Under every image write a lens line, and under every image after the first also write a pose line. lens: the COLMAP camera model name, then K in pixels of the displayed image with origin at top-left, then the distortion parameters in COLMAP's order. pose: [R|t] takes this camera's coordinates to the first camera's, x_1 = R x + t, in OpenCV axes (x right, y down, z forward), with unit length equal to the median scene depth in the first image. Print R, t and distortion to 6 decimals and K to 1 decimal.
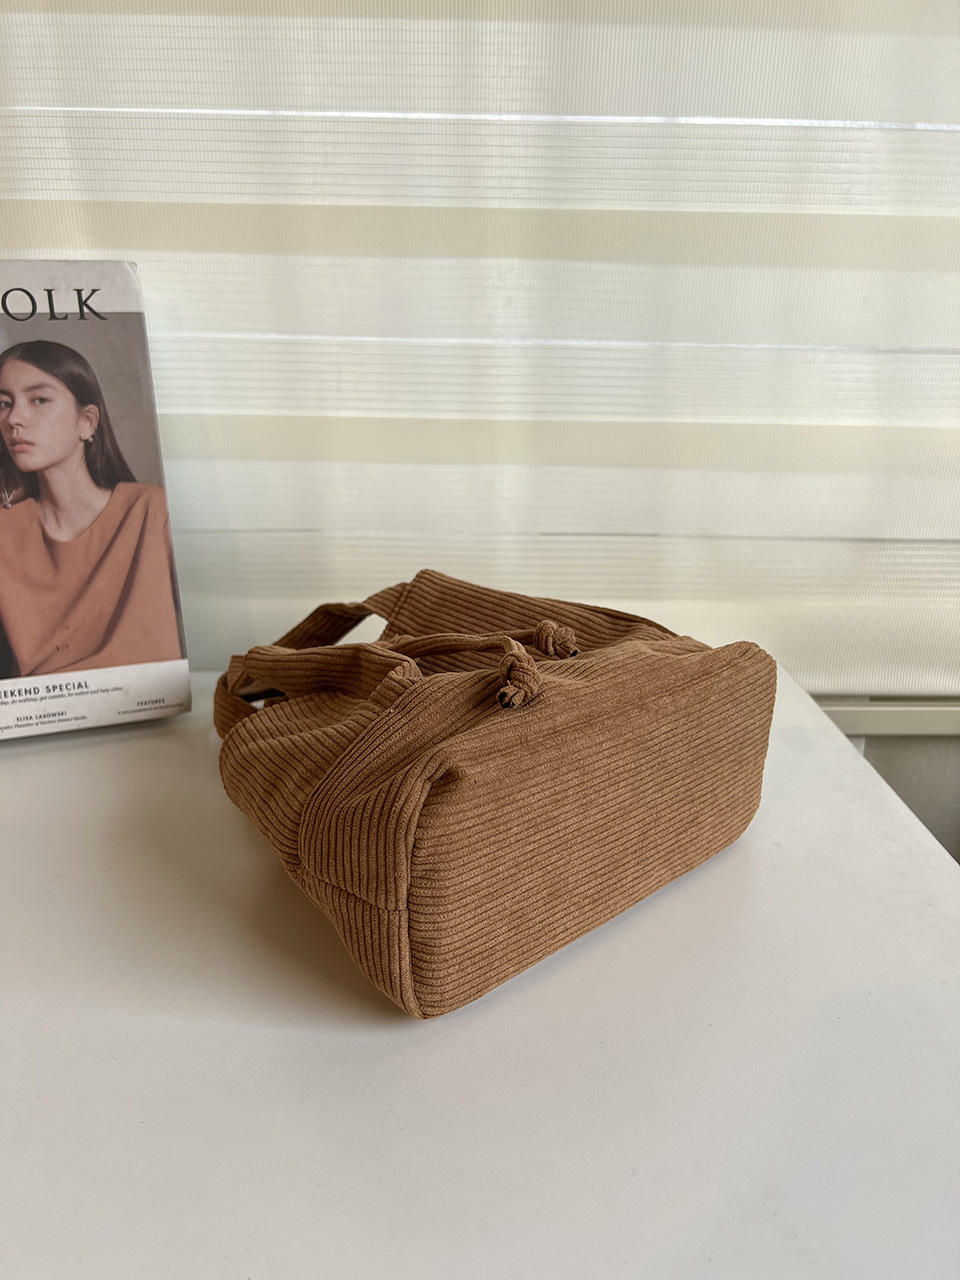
lens RADIAL K [[983.2, 0, 480.8], [0, 983.2, 647.2], [0, 0, 1]] dist [0.020245, -0.037567]
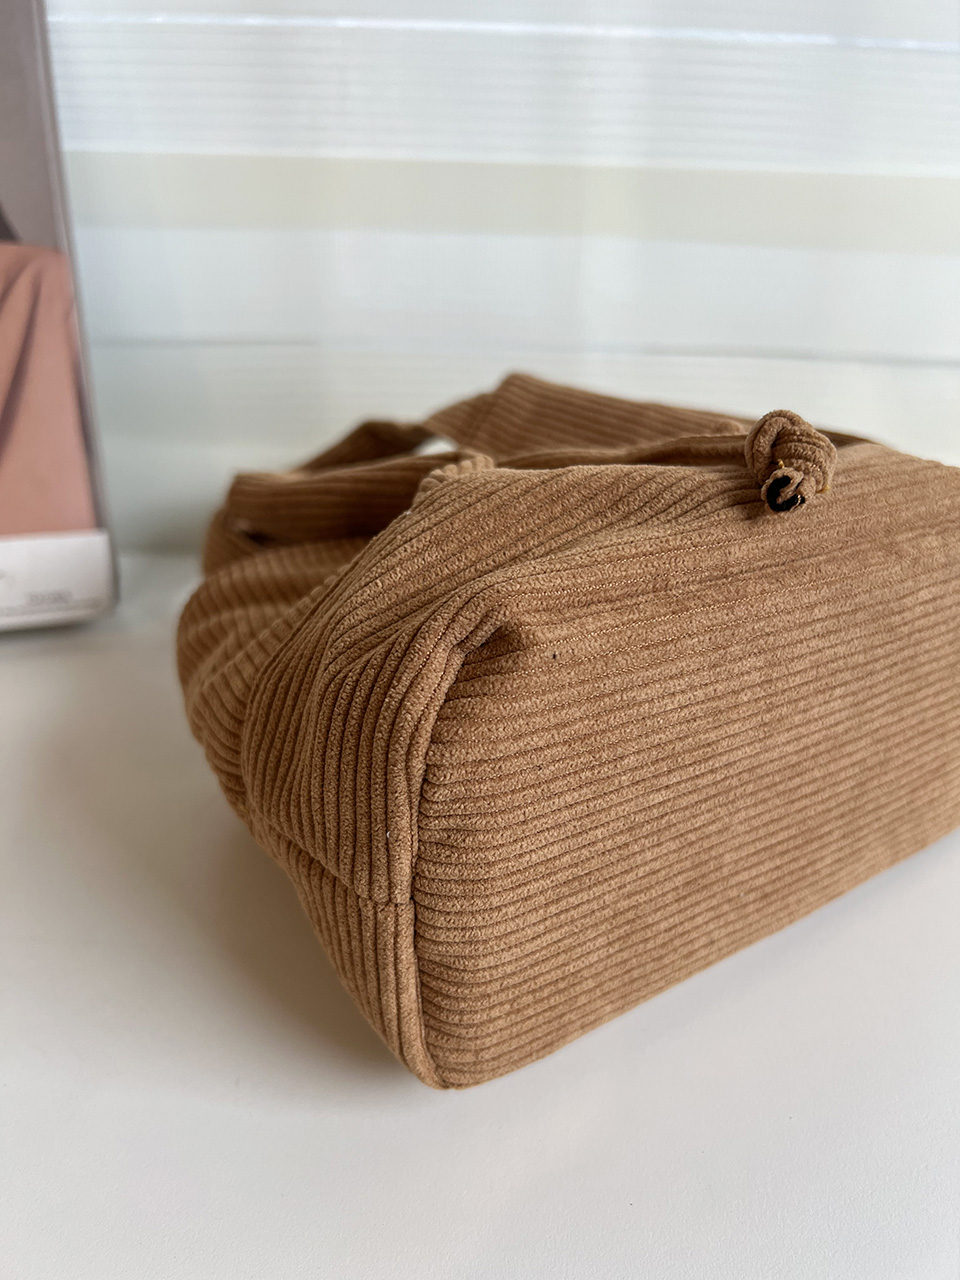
lens RADIAL K [[1031.7, 0, 487.4], [0, 1031.7, 634.0], [0, 0, 1]] dist [0.080010, -0.091375]
pose [[0.993048, 0.057806, -0.102540, 0.011340], [-0.050877, 0.996322, 0.068949, 0.083294], [0.106148, -0.063253, 0.992336, 0.446663]]
